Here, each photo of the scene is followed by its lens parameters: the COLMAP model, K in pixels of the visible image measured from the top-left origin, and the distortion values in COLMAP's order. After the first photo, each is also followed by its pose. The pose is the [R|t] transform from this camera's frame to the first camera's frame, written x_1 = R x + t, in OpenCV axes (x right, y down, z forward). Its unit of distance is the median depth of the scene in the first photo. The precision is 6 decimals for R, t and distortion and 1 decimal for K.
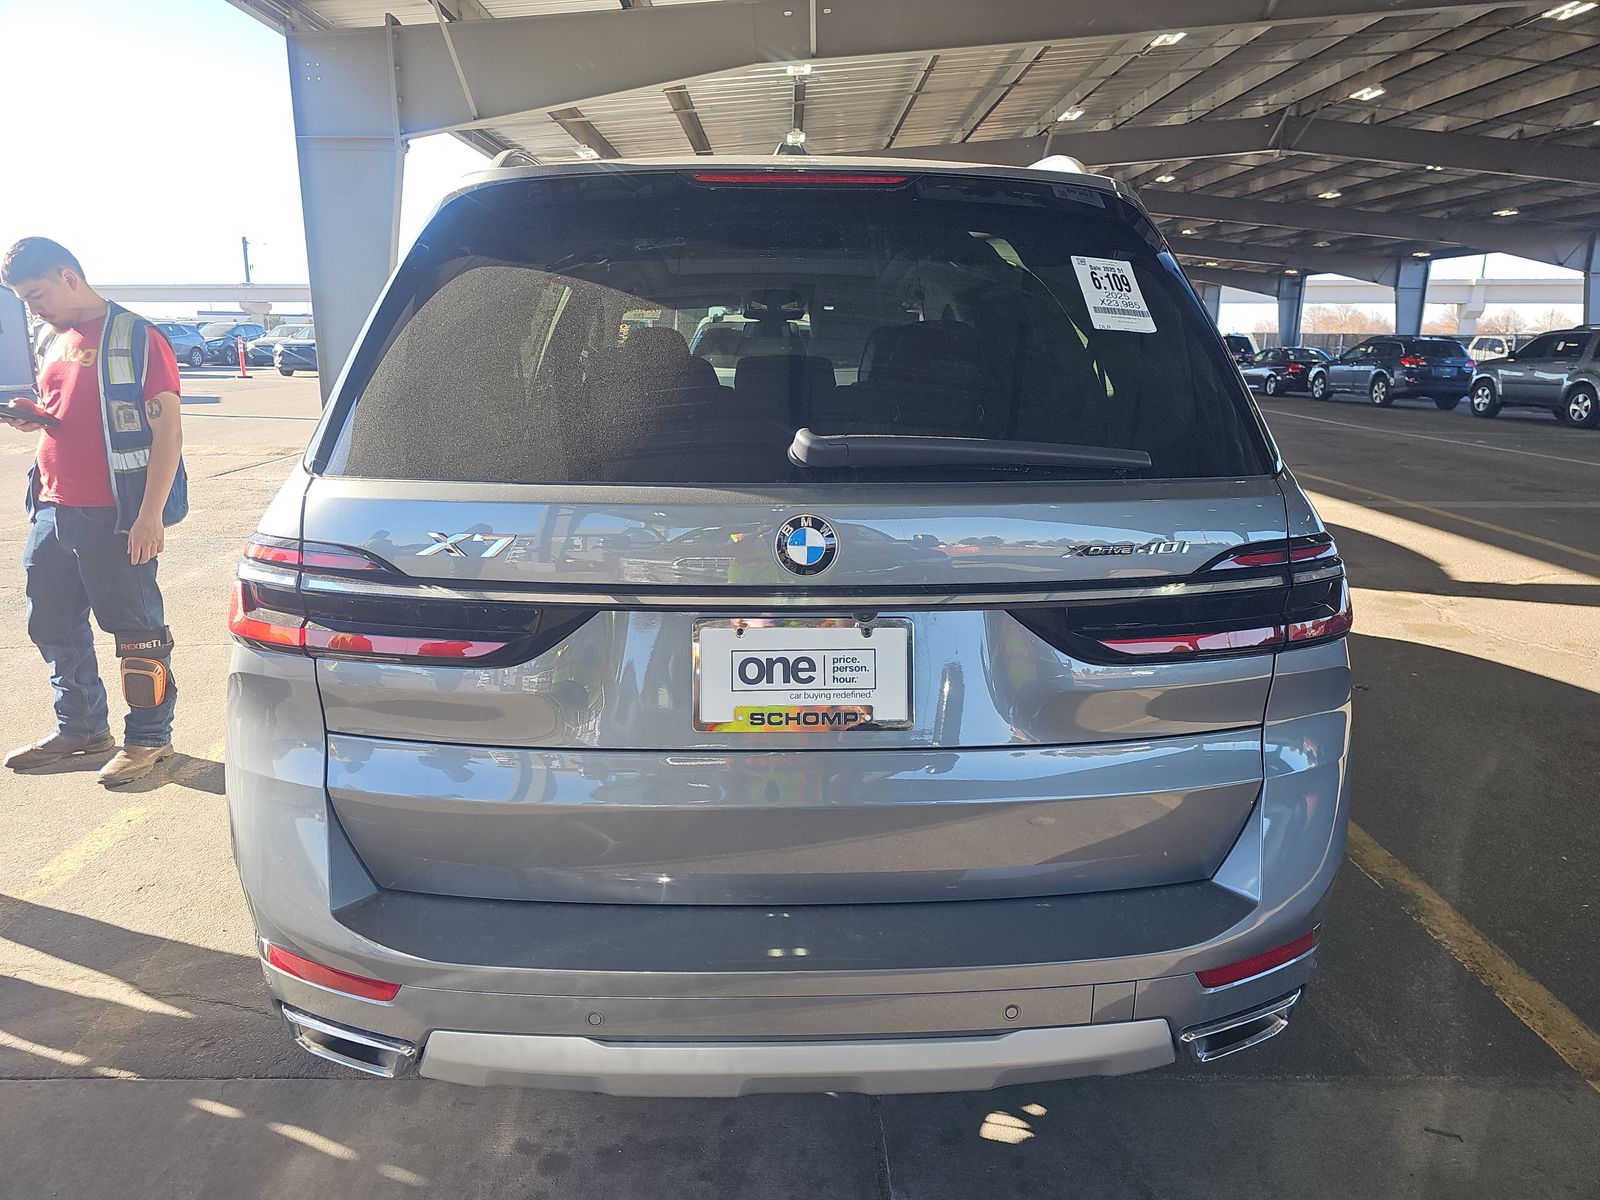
lens RADIAL K [[1071.4, 0, 801.4], [0, 1071.4, 592.3], [0, 0, 1]] dist [0.057434, -0.055298]
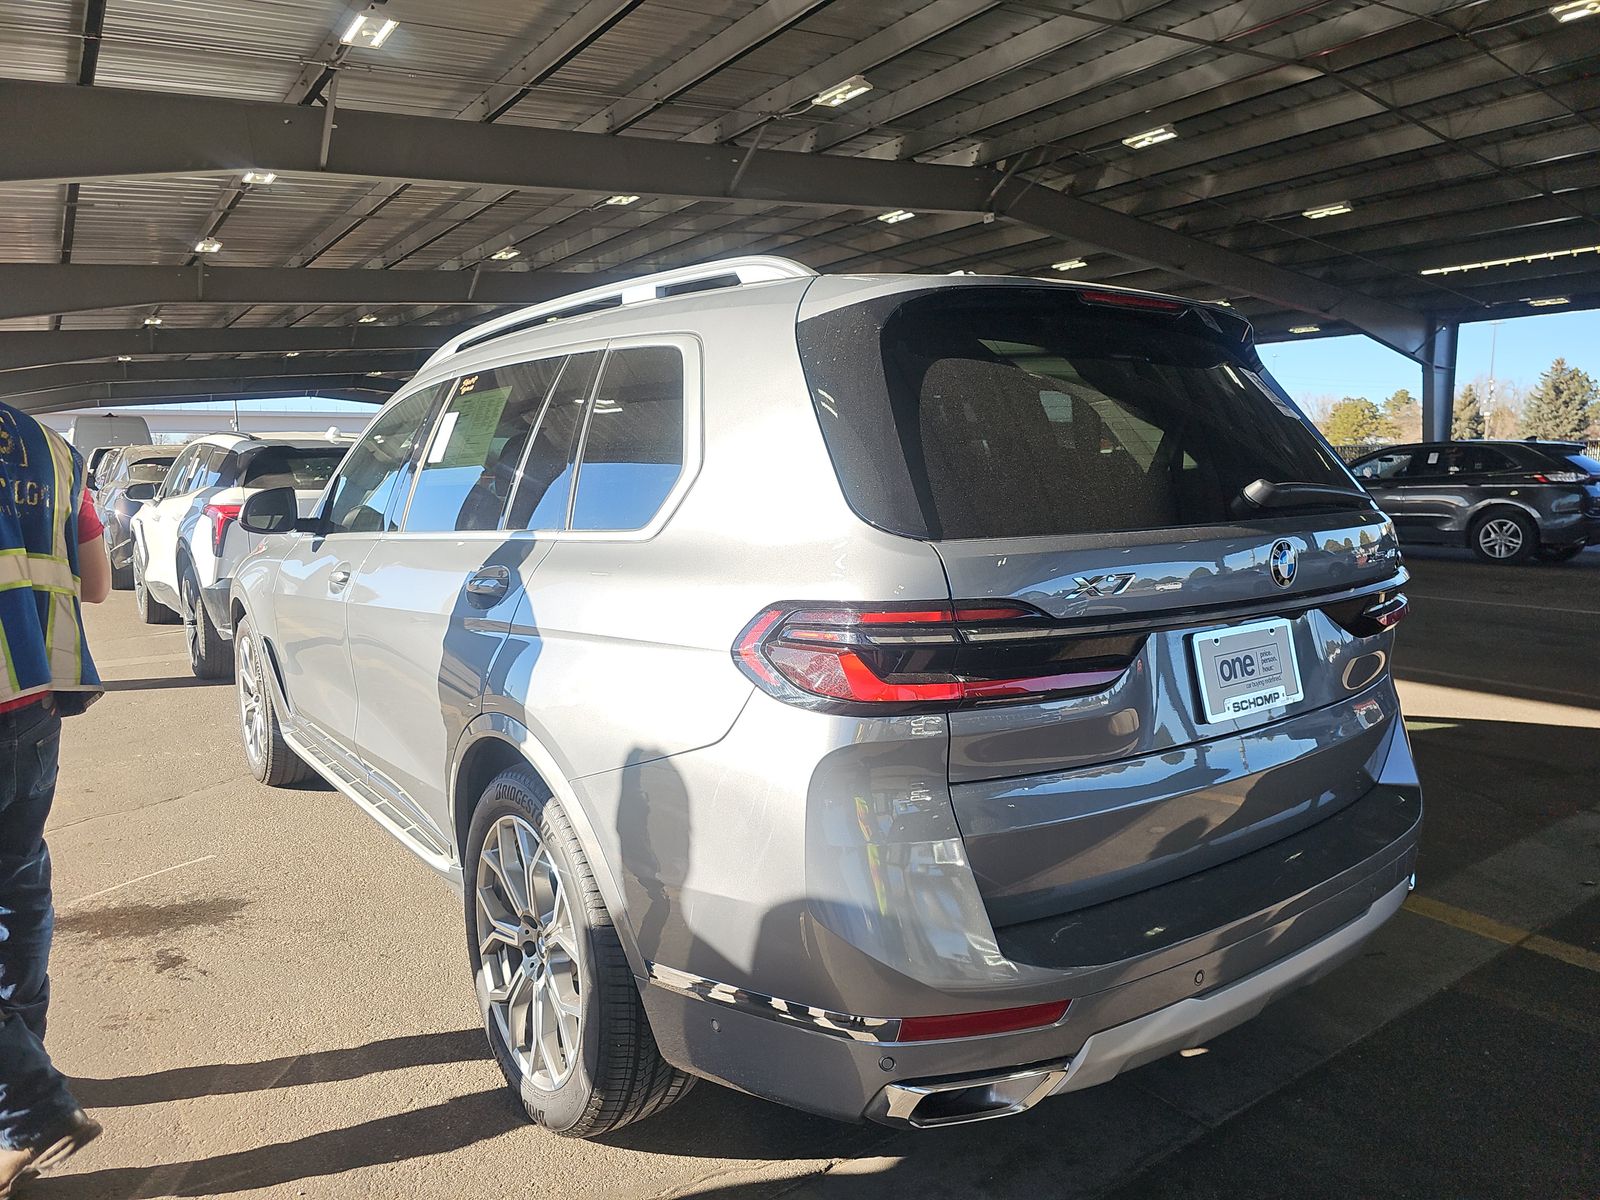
lens RADIAL K [[1071.4, 0, 801.4], [0, 1071.4, 592.3], [0, 0, 1]] dist [0.057434, -0.055298]
pose [[0.821215, -0.080825, 0.564866, -0.114774], [0.145853, 0.986766, -0.070851, -0.000096], [-0.551664, 0.140571, 0.822135, 0.020473]]
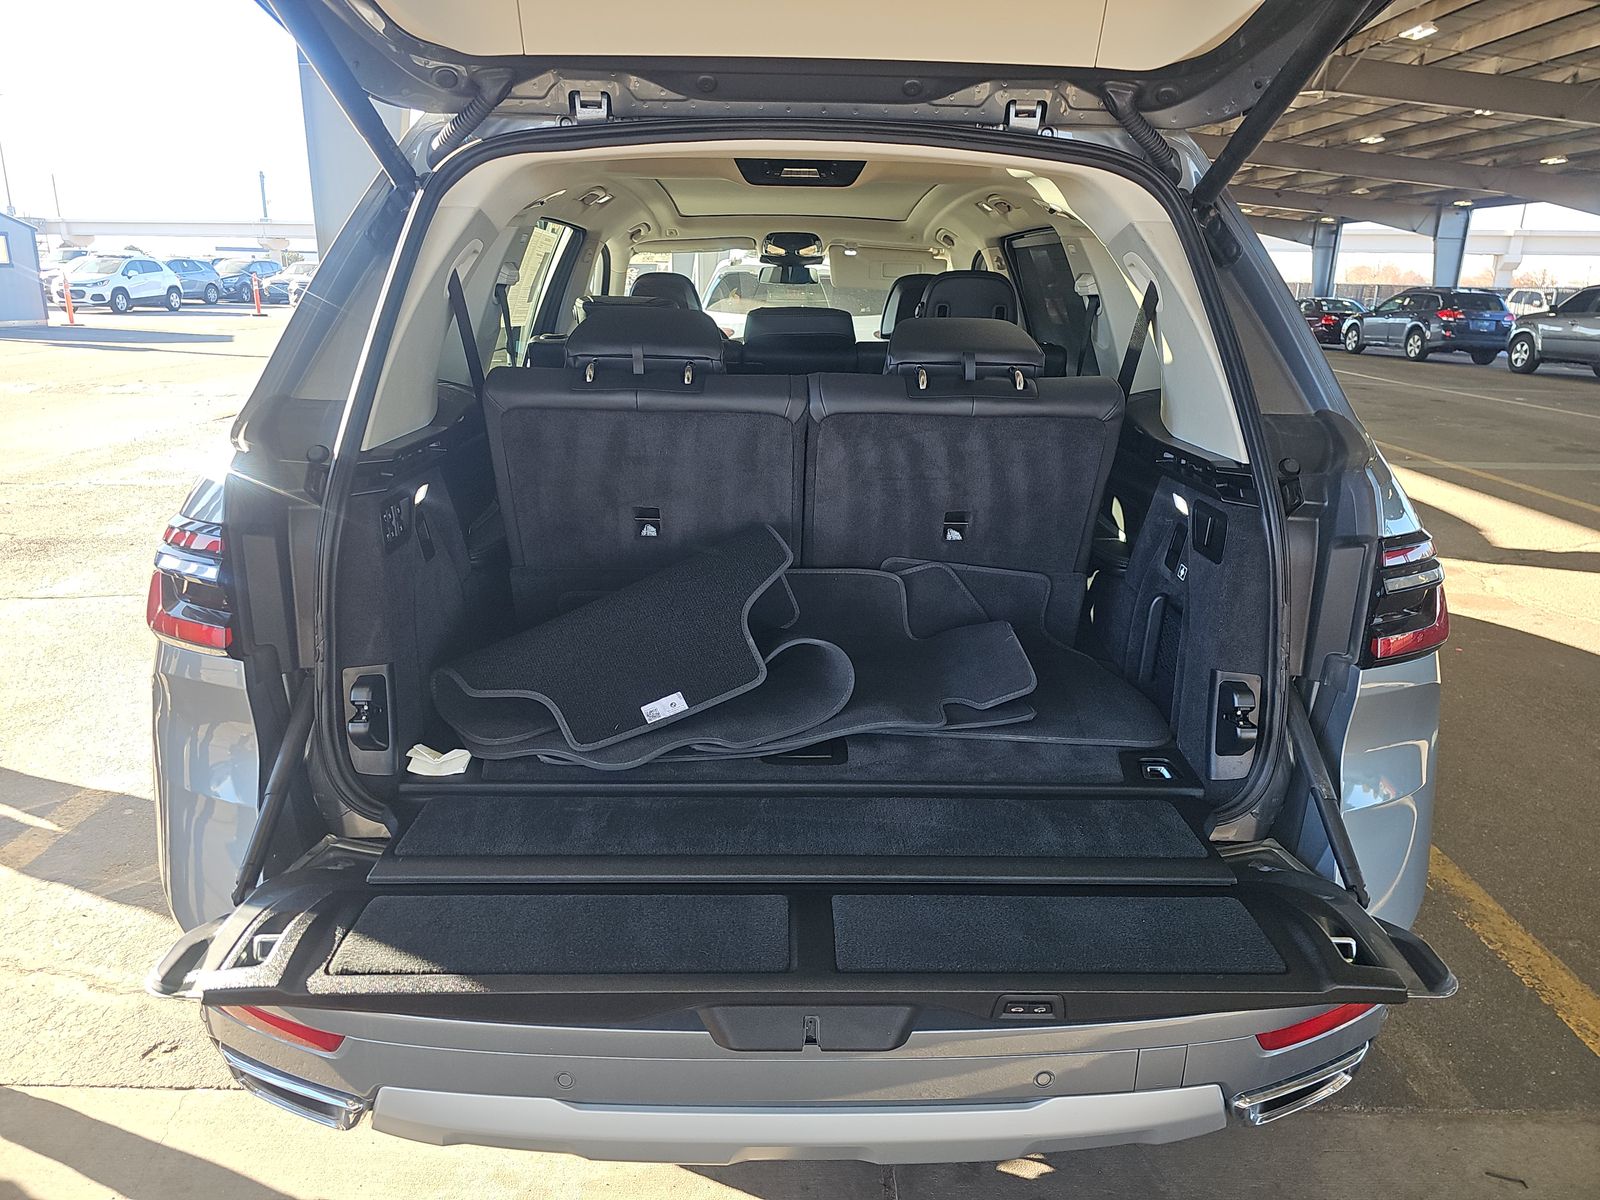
lens RADIAL K [[1068.5, 0, 820.6], [0, 1068.5, 589.6], [0, 0, 1]] dist [0.057008, -0.052905]
pose [[0.999918, 0.012726, -0.001260, 0.001096], [-0.012653, 0.998822, 0.046844, -0.004308], [0.001855, -0.046824, 0.998901, 0.014641]]
